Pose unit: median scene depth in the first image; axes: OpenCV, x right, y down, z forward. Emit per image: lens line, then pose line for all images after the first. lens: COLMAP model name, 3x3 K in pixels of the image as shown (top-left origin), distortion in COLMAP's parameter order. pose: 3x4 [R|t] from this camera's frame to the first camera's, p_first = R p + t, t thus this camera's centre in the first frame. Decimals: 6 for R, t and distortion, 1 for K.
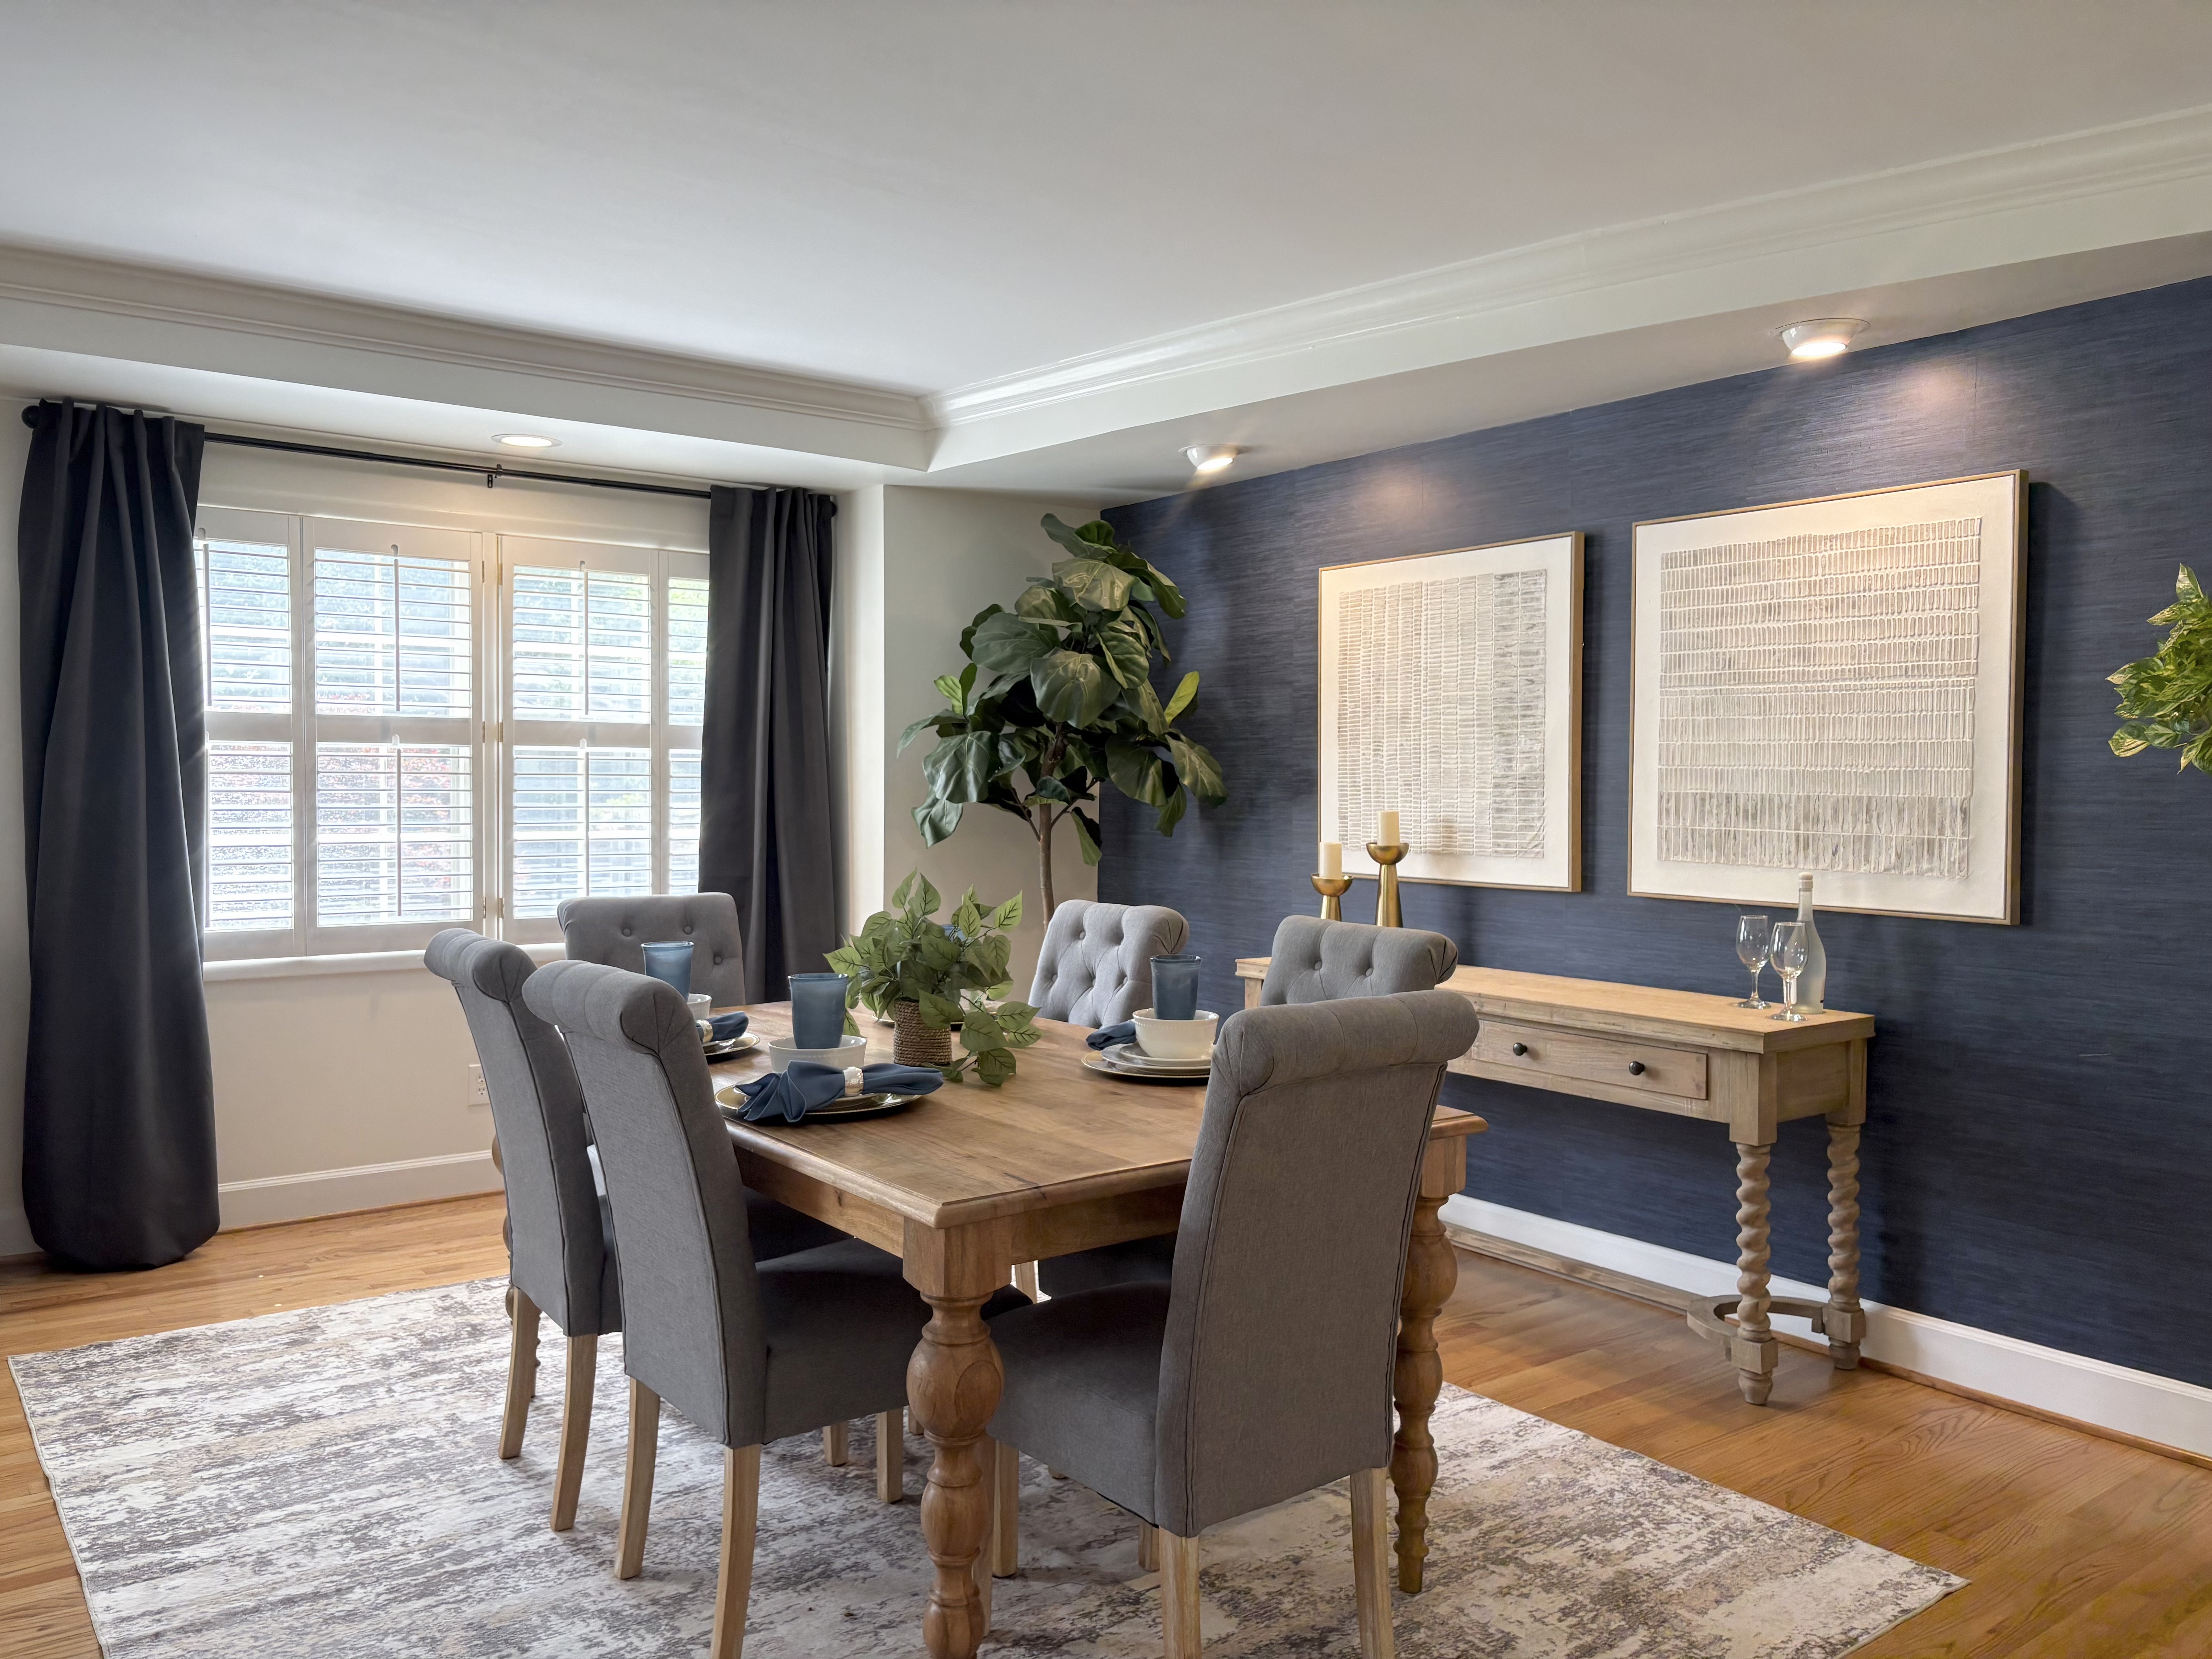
lens RADIAL K [[1679.0, 0, 1146.8], [0, 1679.0, 825.7], [0, 0, 1]] dist [0.088243, -0.075115]
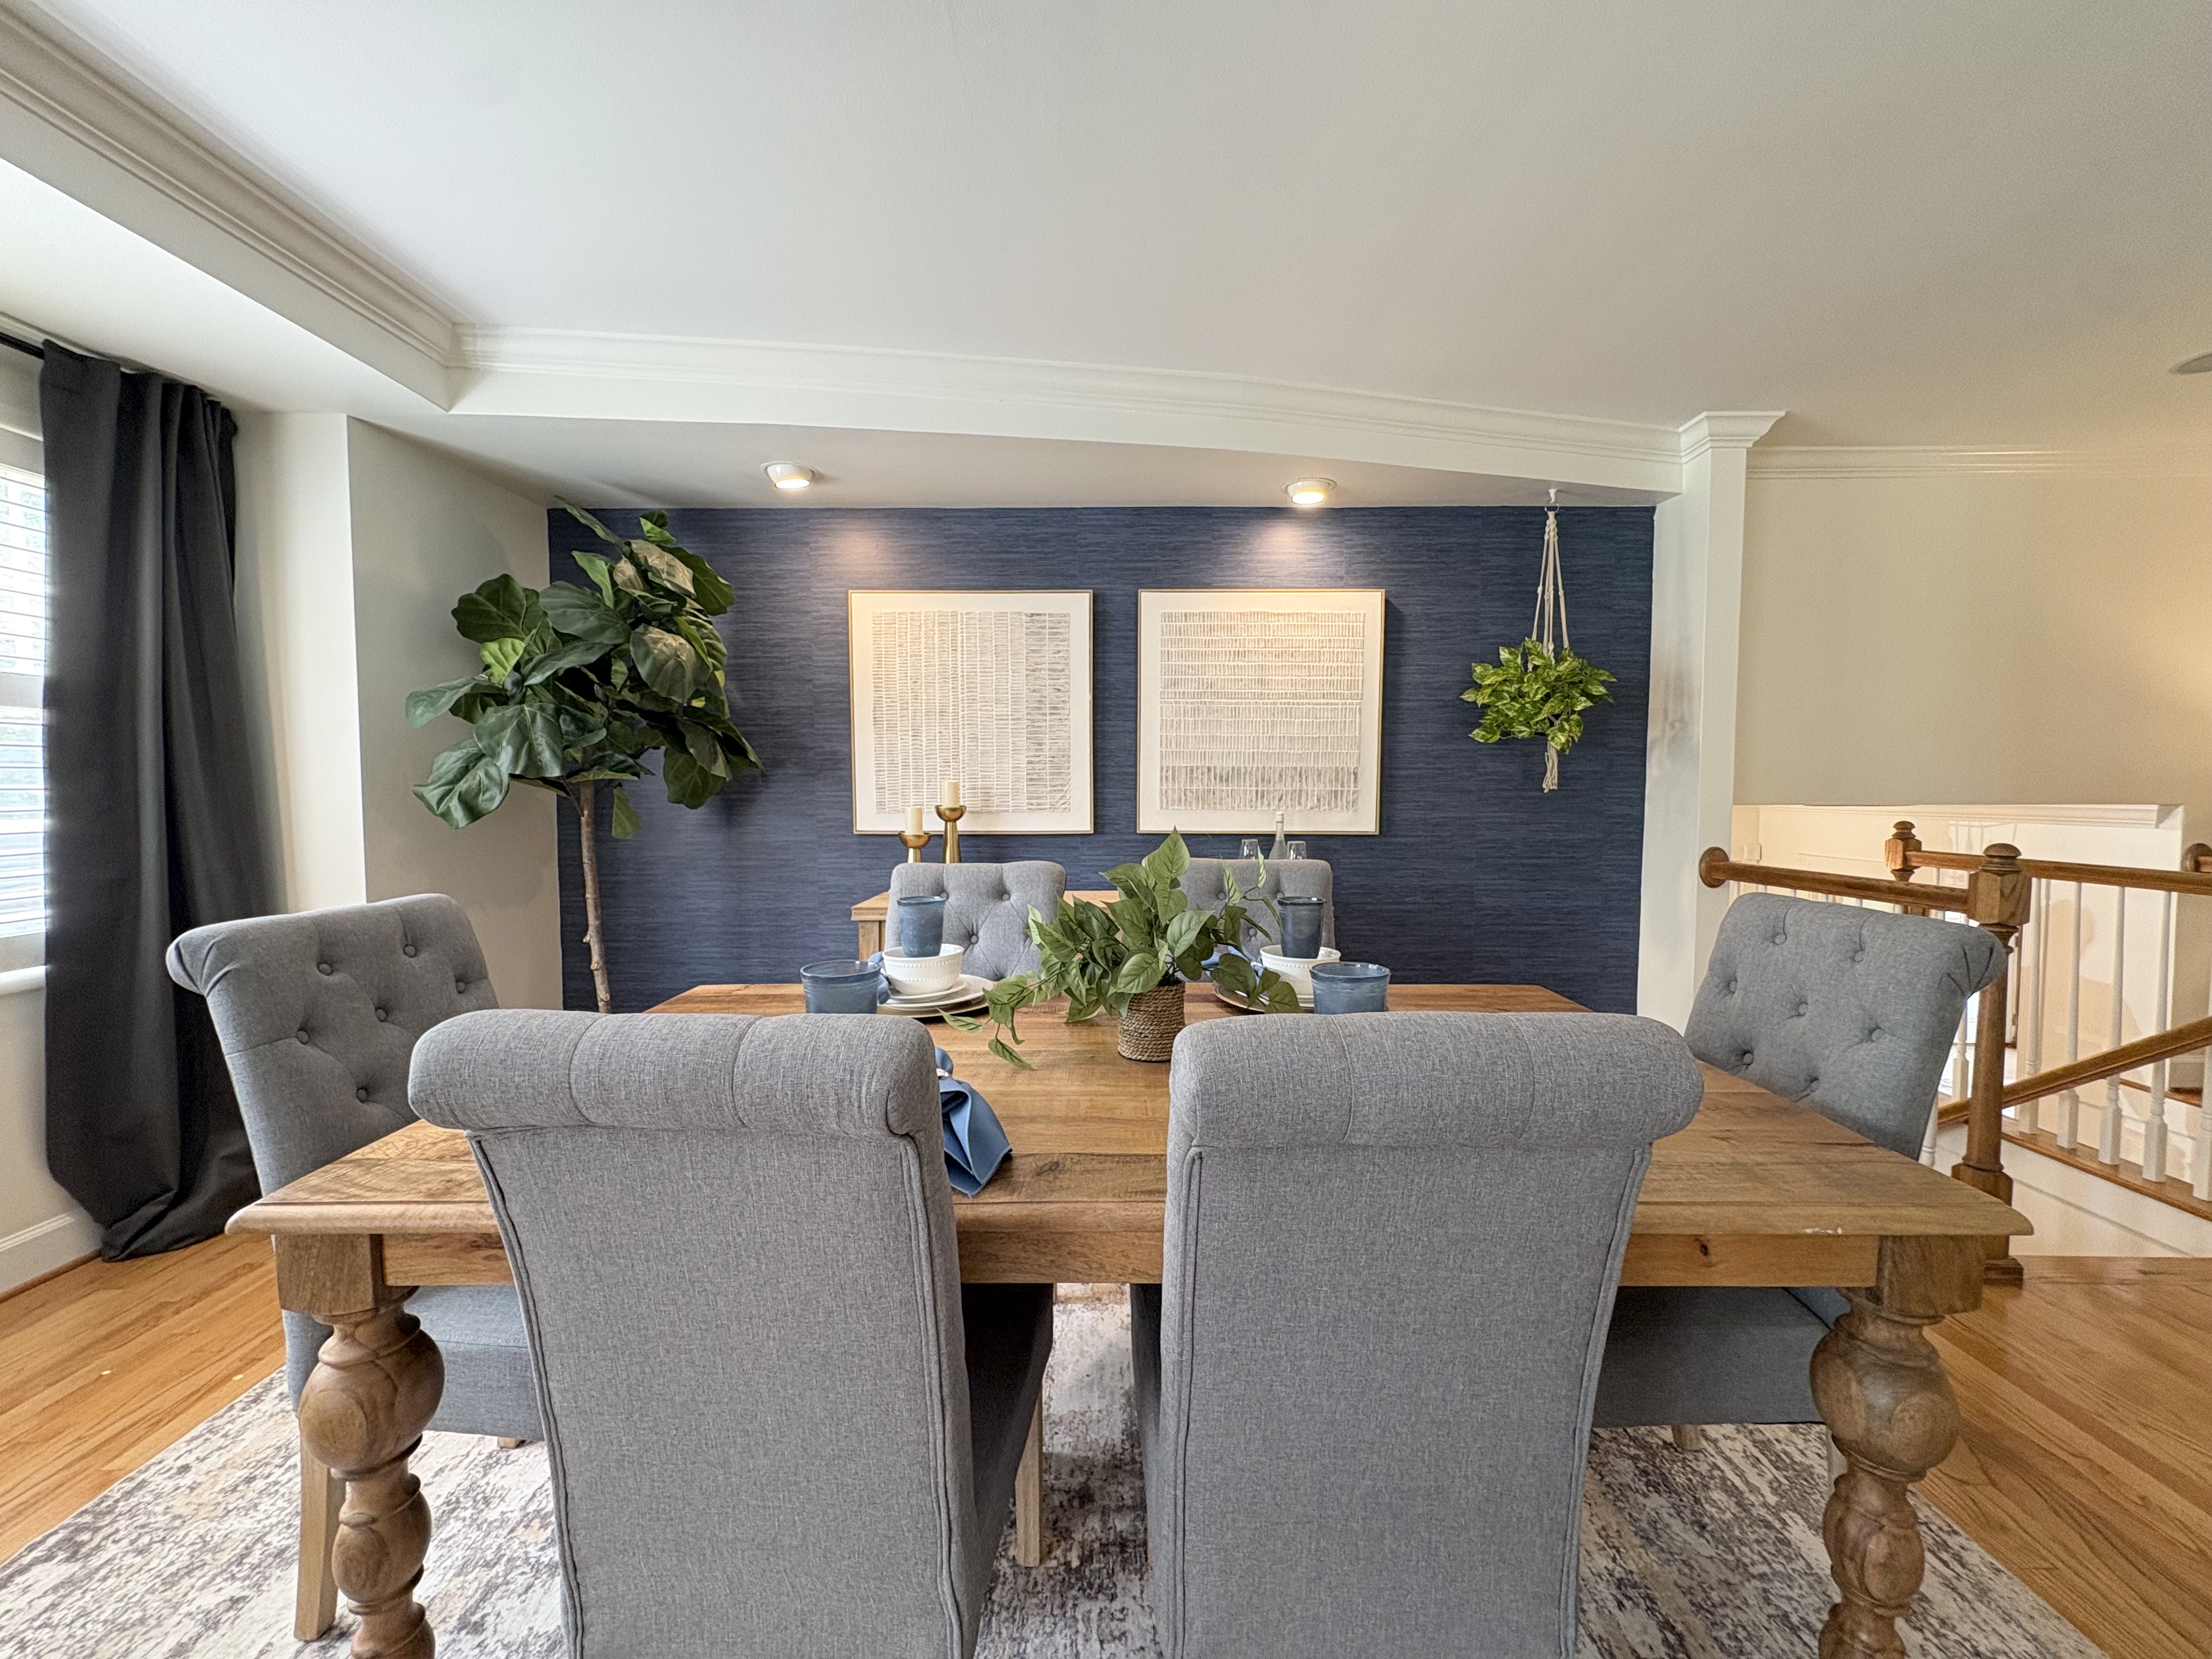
lens RADIAL K [[876.3, 0, 1106.0], [0, 876.3, 829.5], [0, 0, 1]] dist [0.000314, -0.000439]
pose [[0.622083, -0.047355, 0.781518, -0.348063], [0.025986, 0.998868, 0.039840, 0.005076], [-0.782520, -0.004475, 0.622610, 0.517248]]
